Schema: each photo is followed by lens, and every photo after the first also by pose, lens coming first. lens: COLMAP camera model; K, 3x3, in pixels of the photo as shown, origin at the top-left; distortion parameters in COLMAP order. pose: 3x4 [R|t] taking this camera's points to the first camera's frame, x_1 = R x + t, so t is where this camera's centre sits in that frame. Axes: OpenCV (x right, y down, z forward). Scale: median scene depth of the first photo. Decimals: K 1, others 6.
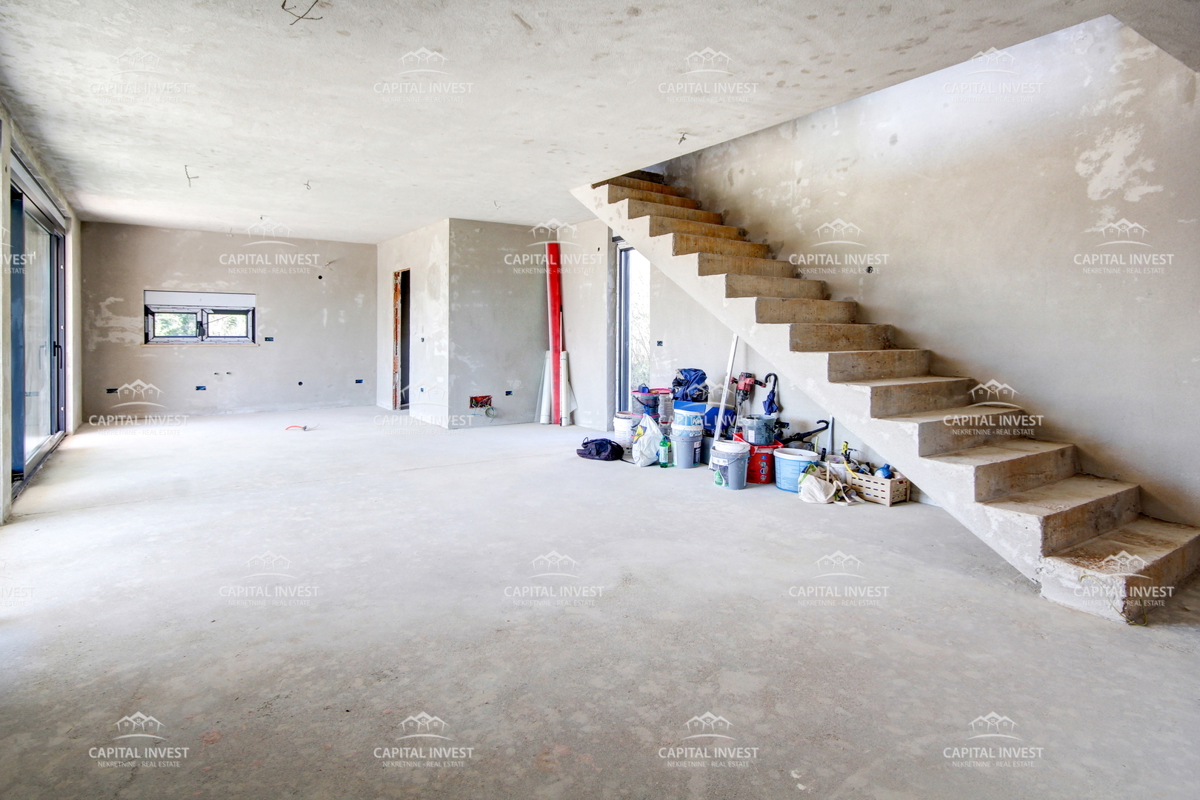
lens RADIAL K [[650.4, 0, 600.9], [0, 650.4, 335.8], [0, 0, 1]] dist [0.002752, 0.000524]
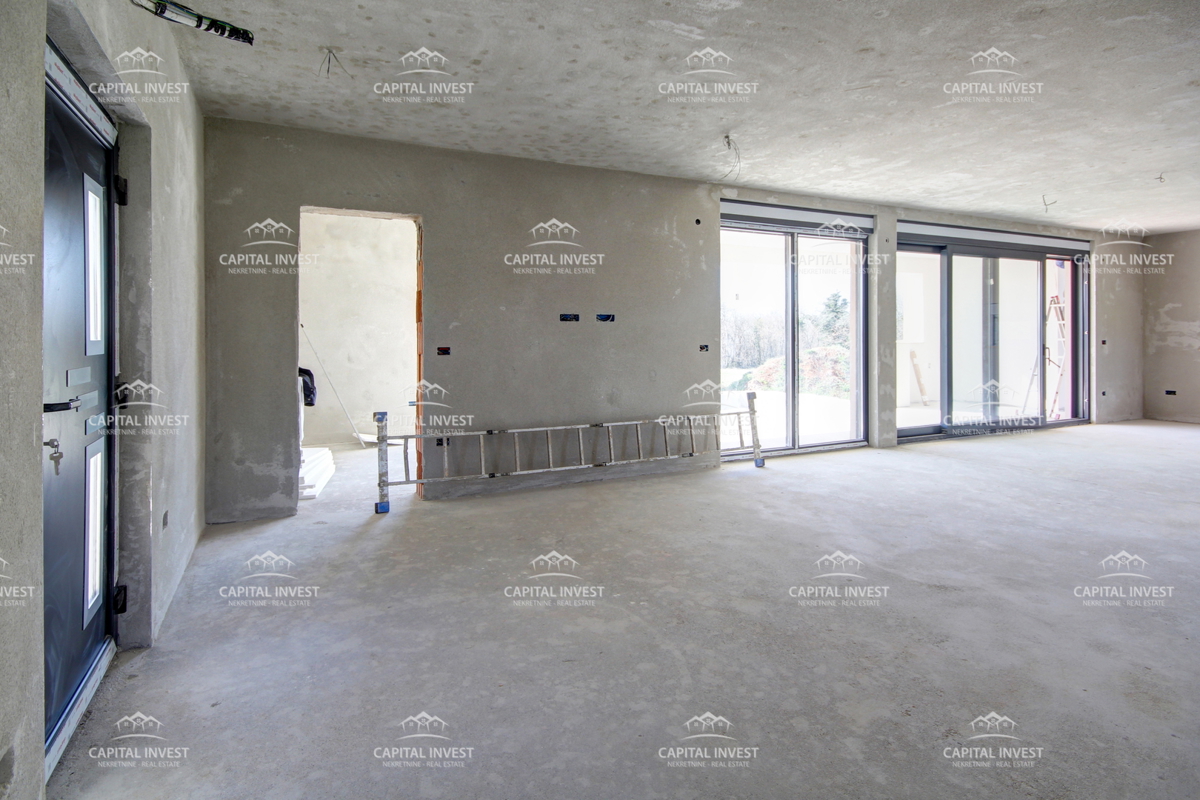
lens RADIAL K [[650.4, 0, 600.9], [0, 650.4, 335.8], [0, 0, 1]] dist [0.002752, 0.000524]
pose [[-0.144304, -0.004124, -0.989525, 0.427528], [-0.003234, 0.999988, -0.003696, -0.000140], [0.989528, 0.002667, -0.144315, 0.247342]]
